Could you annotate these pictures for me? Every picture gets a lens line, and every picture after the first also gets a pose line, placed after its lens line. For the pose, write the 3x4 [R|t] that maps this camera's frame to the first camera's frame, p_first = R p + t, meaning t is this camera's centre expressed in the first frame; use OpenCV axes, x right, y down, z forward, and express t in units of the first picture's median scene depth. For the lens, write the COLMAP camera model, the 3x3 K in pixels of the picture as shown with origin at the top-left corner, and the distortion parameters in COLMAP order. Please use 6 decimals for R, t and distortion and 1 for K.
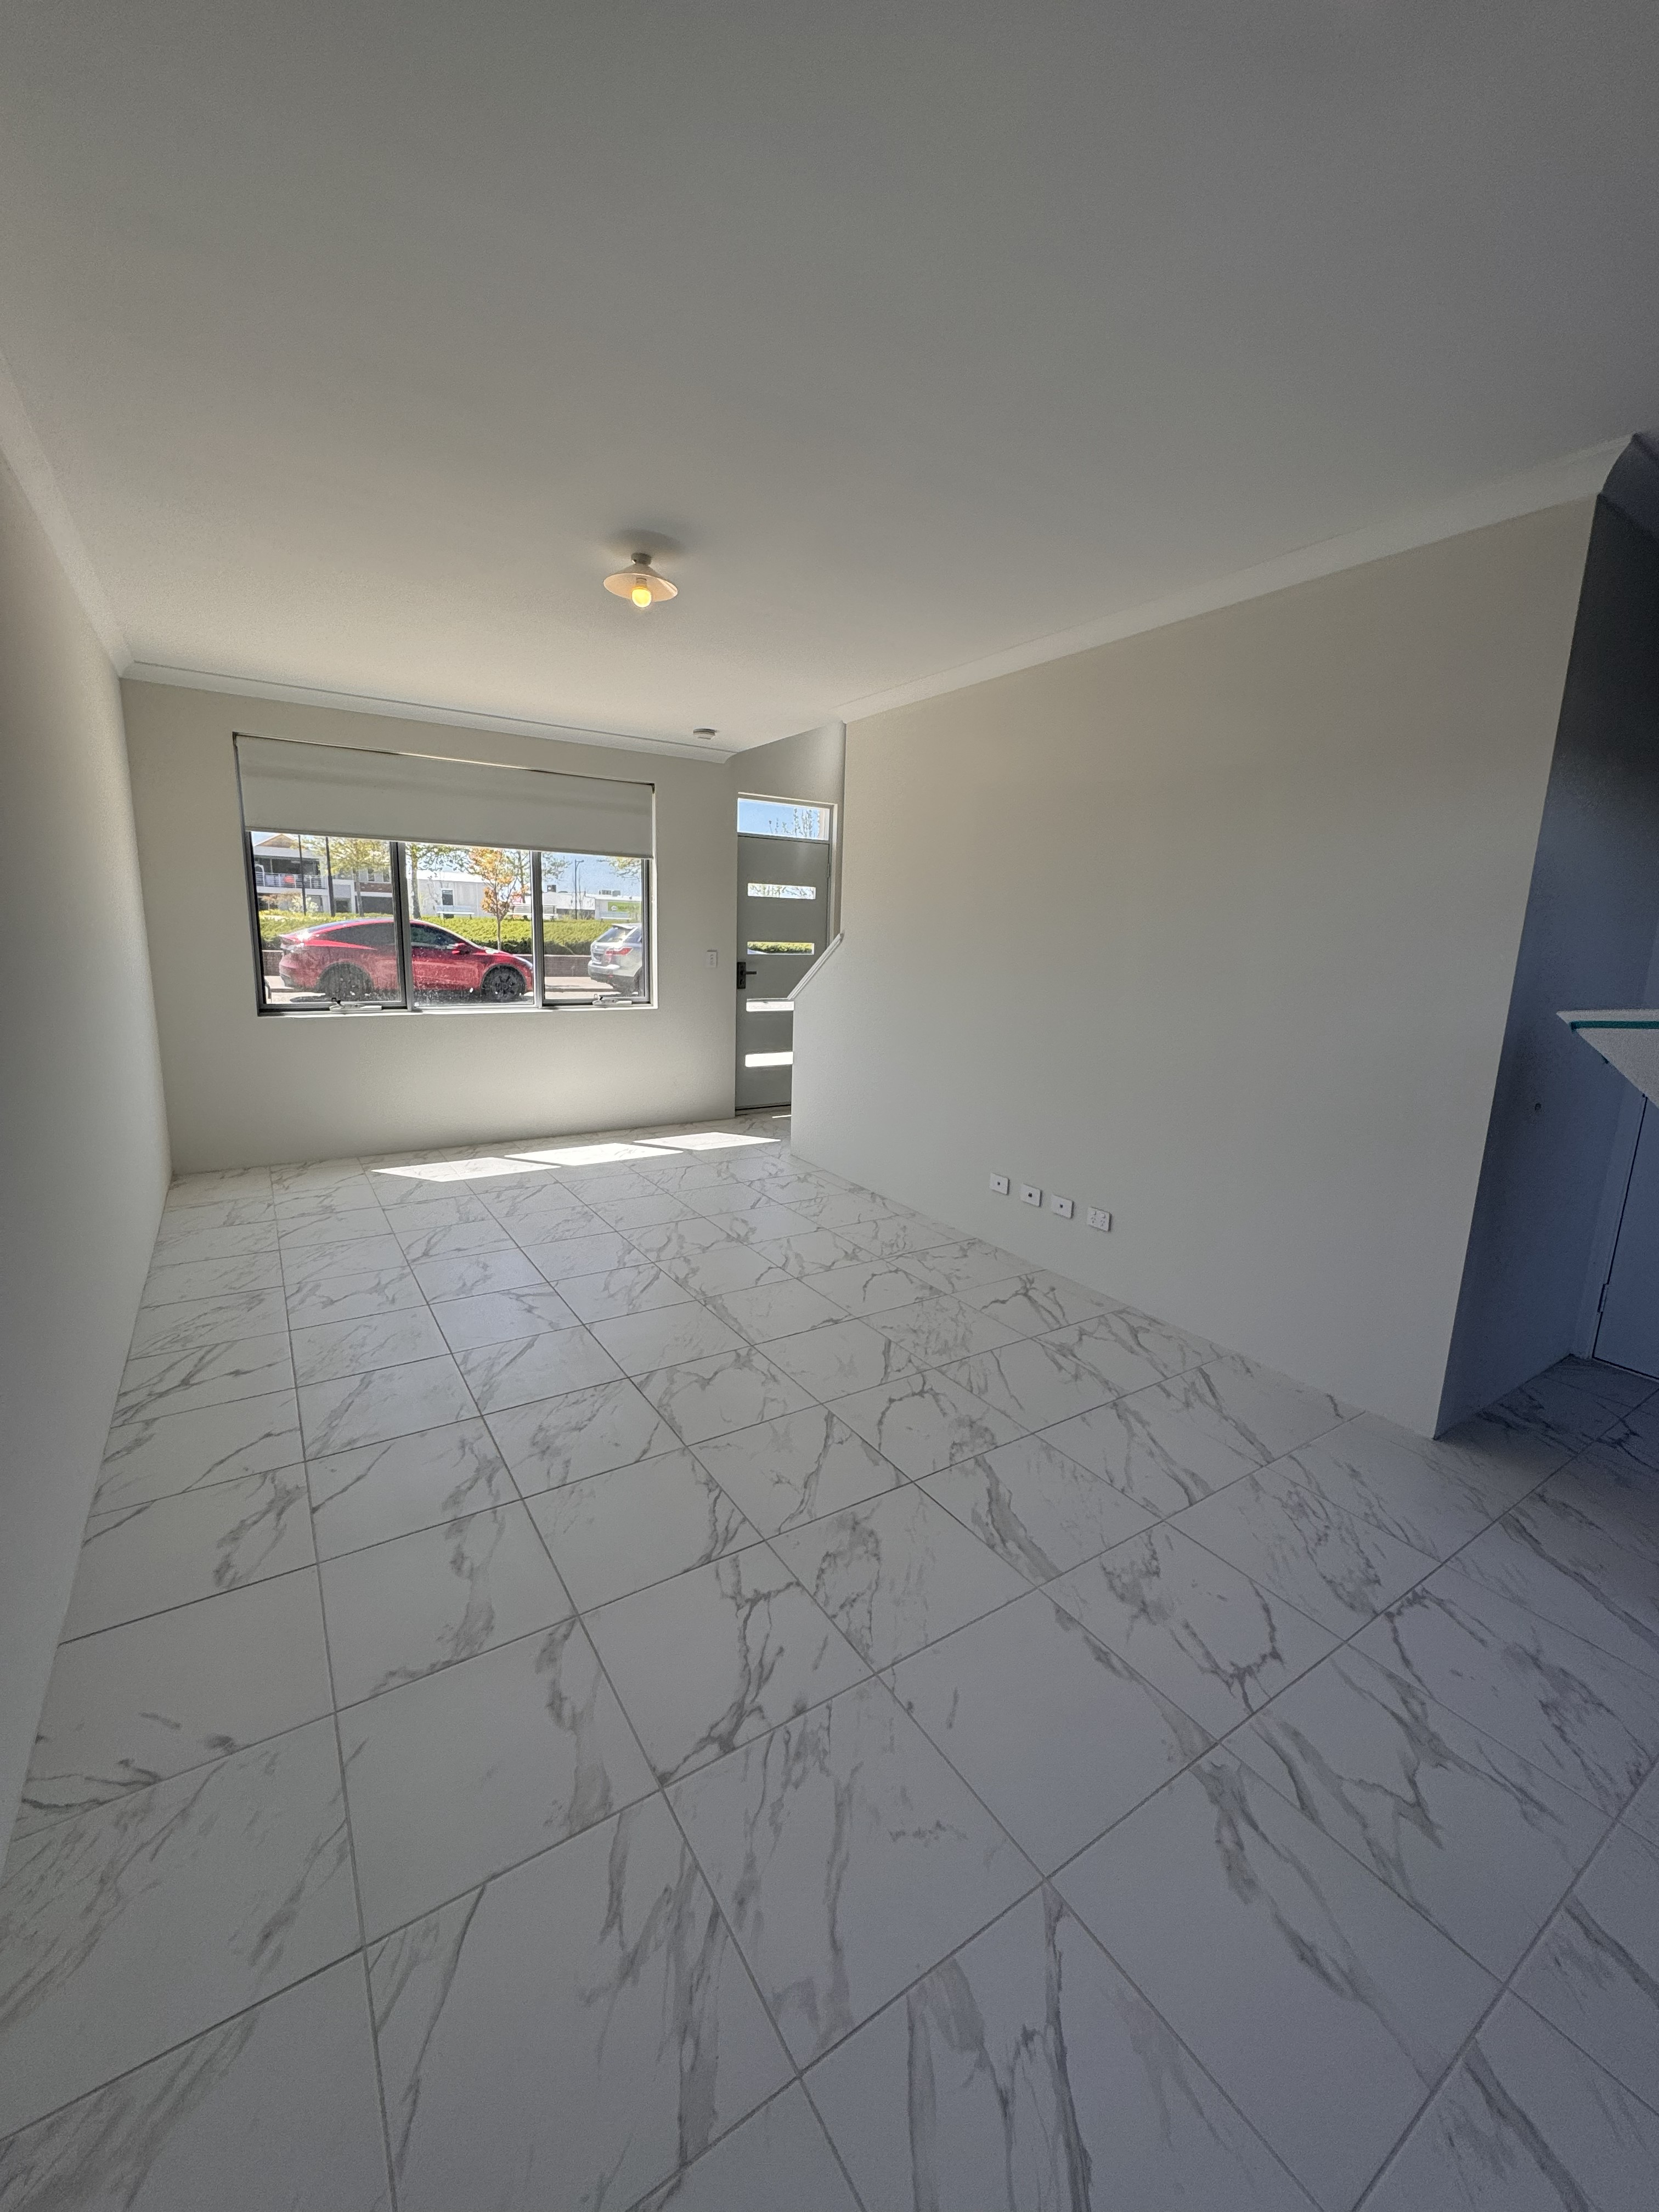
lens RADIAL K [[883.2, 0, 832.7], [0, 883.2, 1102.2], [0, 0, 1]] dist [-0.003043, 0.000204]
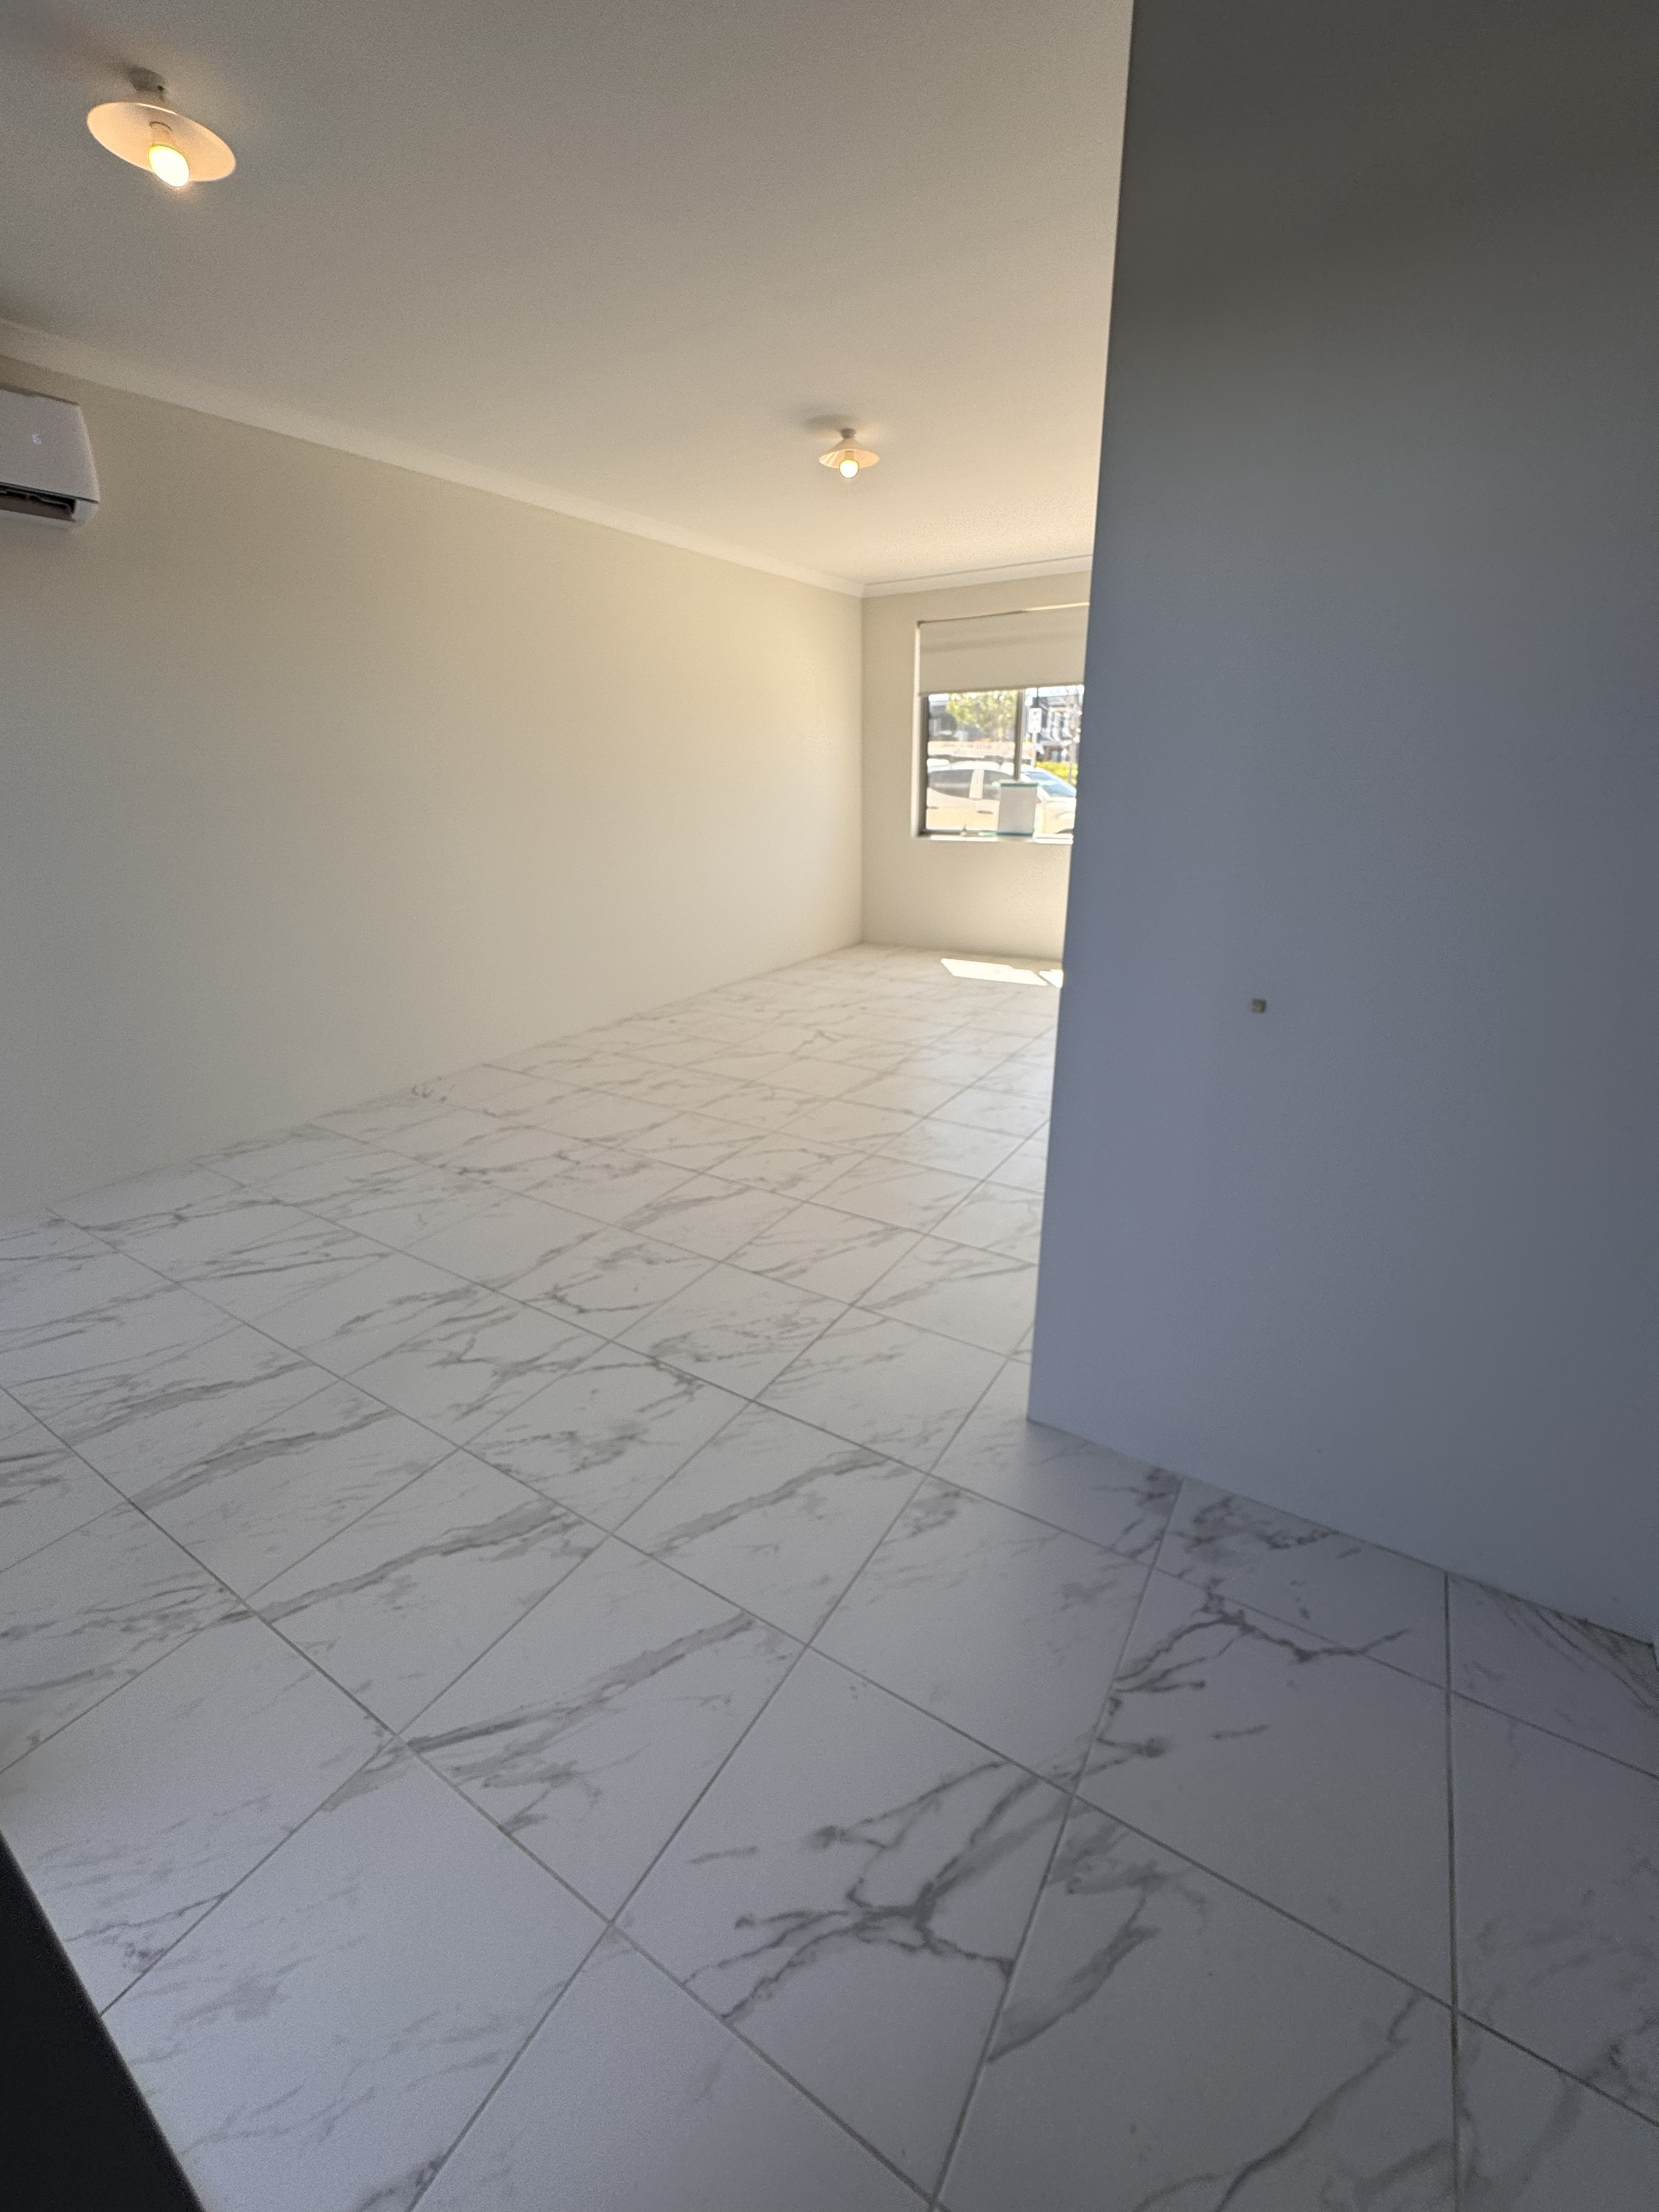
lens RADIAL K [[899.0, 0, 829.4], [0, 899.0, 1095.3], [0, 0, 1]] dist [-0.003234, -0.000104]
pose [[0.415500, 0.275654, -0.866819, 1.436031], [-0.148941, 0.960730, 0.234126, -0.039777], [0.897316, 0.031825, 0.440239, 0.609665]]
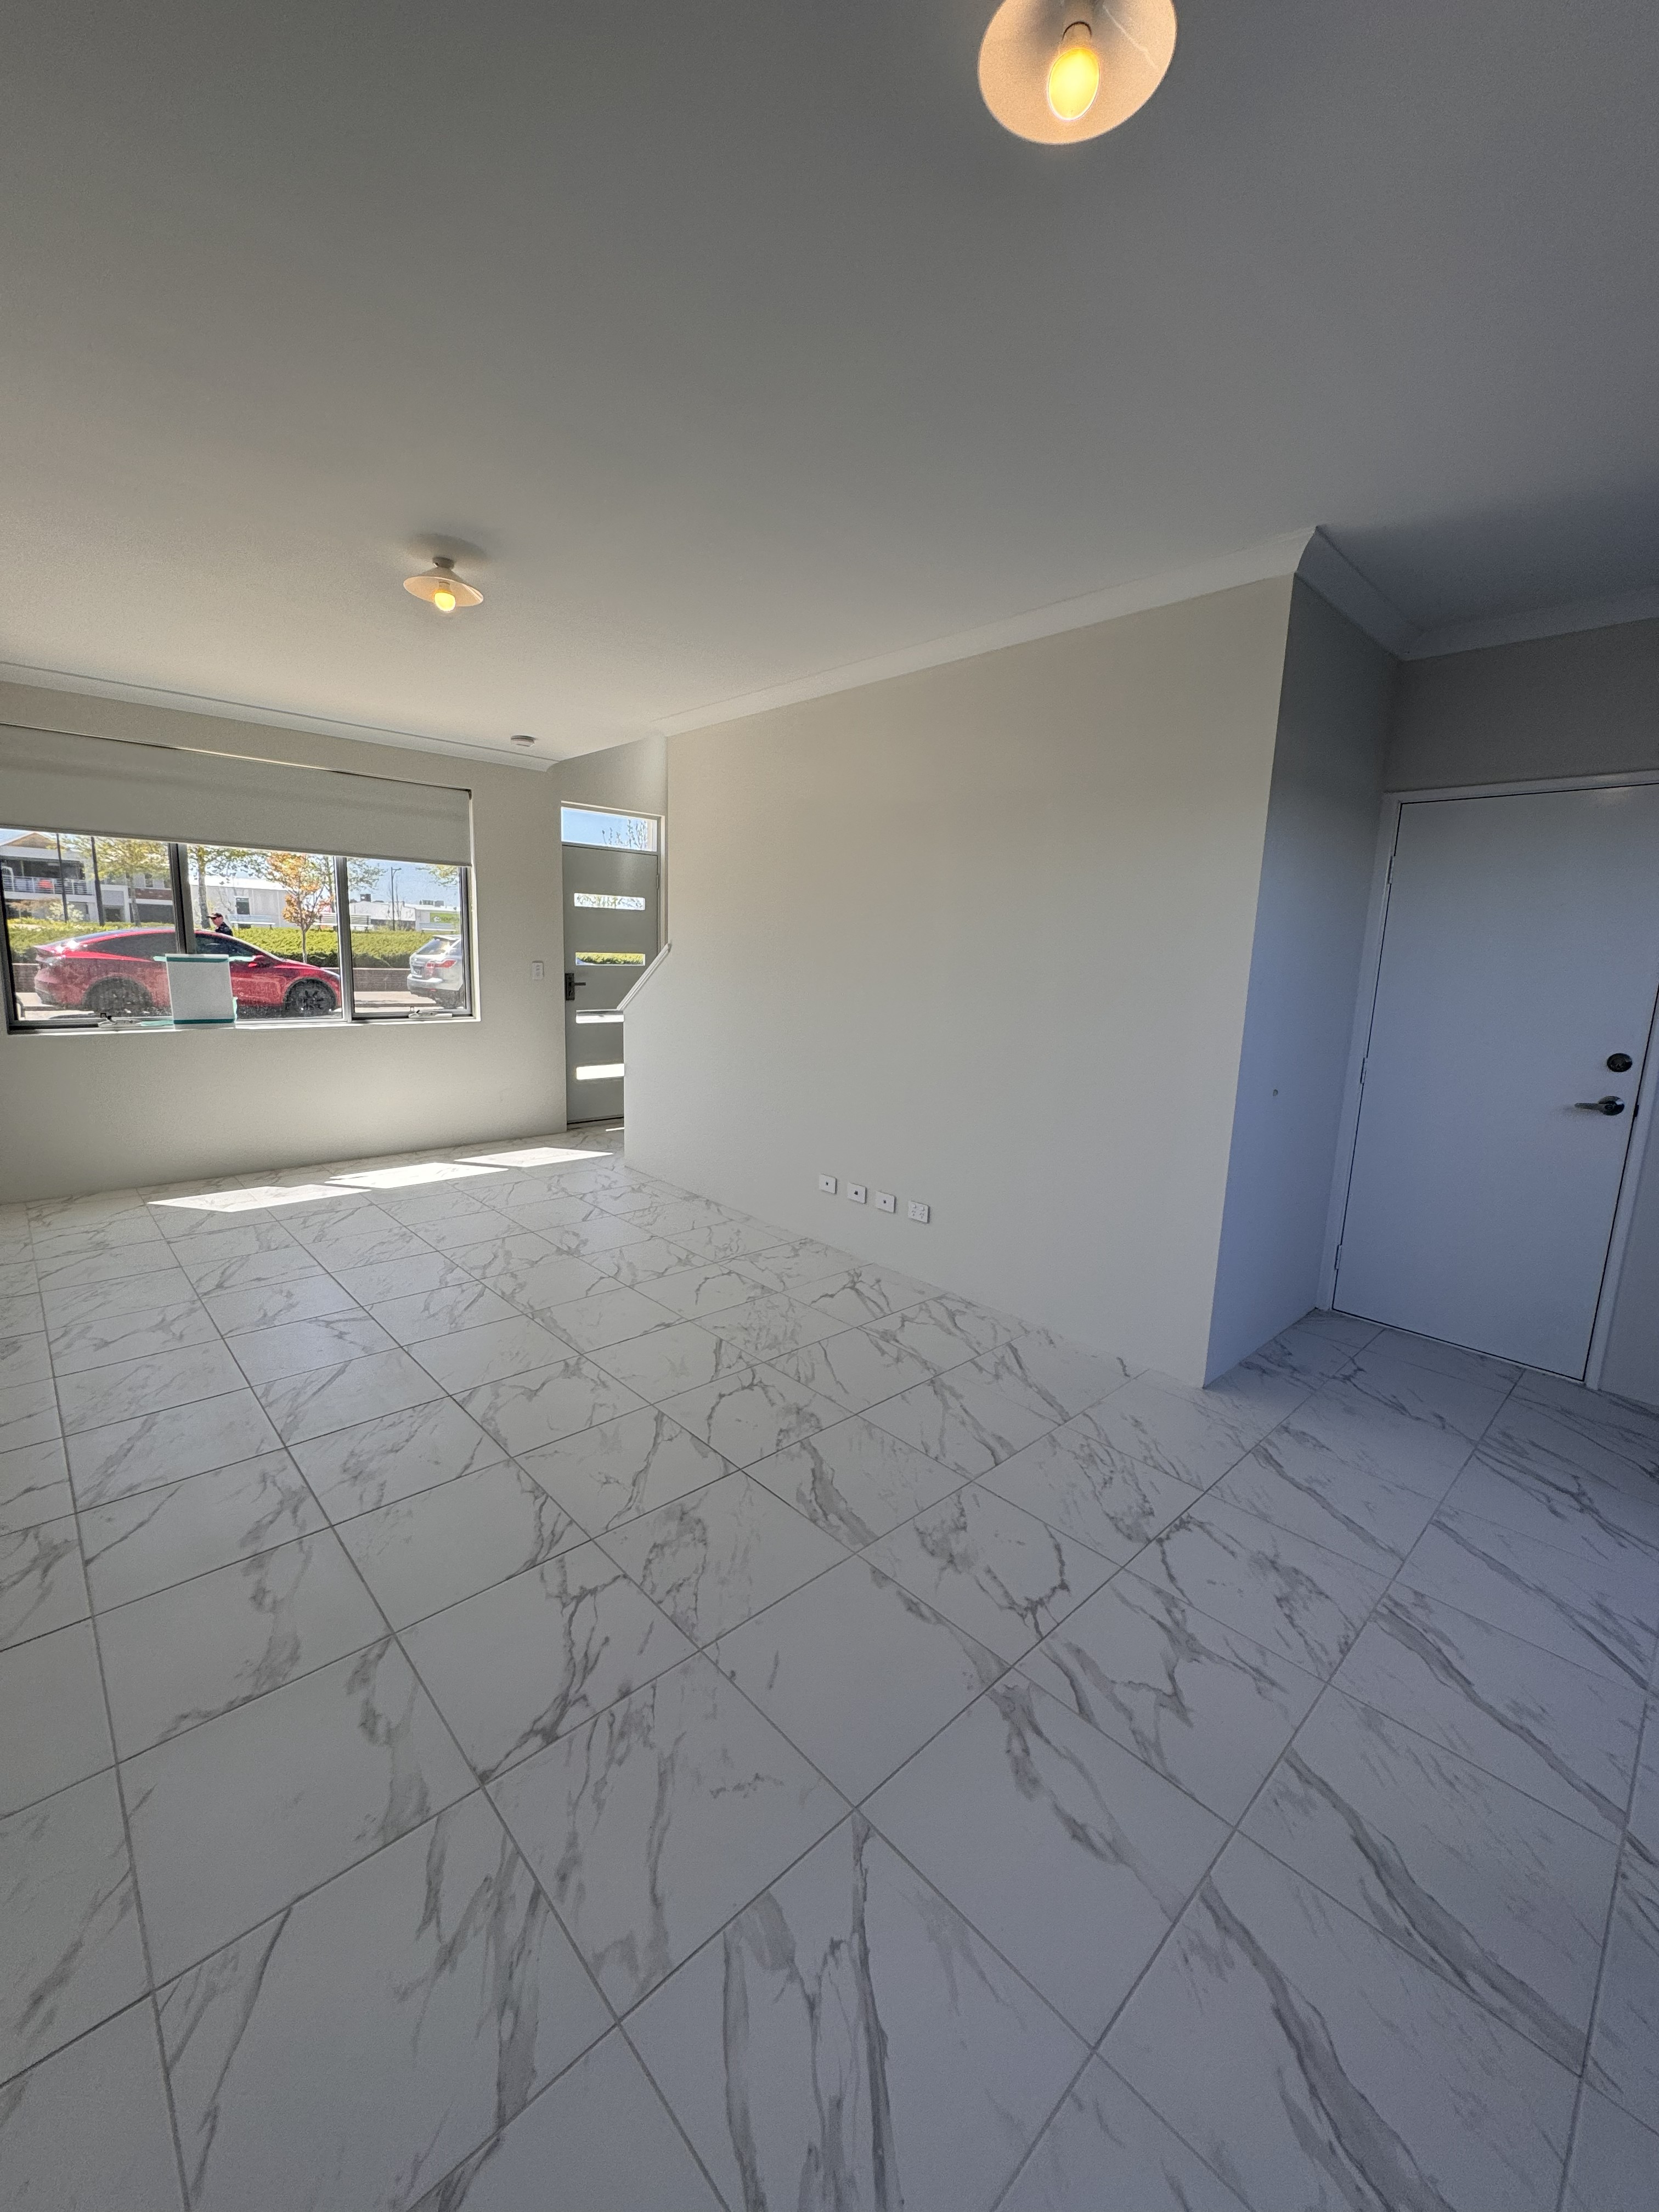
lens RADIAL K [[883.2, 0, 832.7], [0, 883.2, 1102.2], [0, 0, 1]] dist [-0.003043, 0.000204]
pose [[0.984463, -0.027891, 0.173364, 0.032129], [0.030432, 0.999465, -0.012015, 0.016753], [-0.172936, 0.017104, 0.984784, -0.048714]]
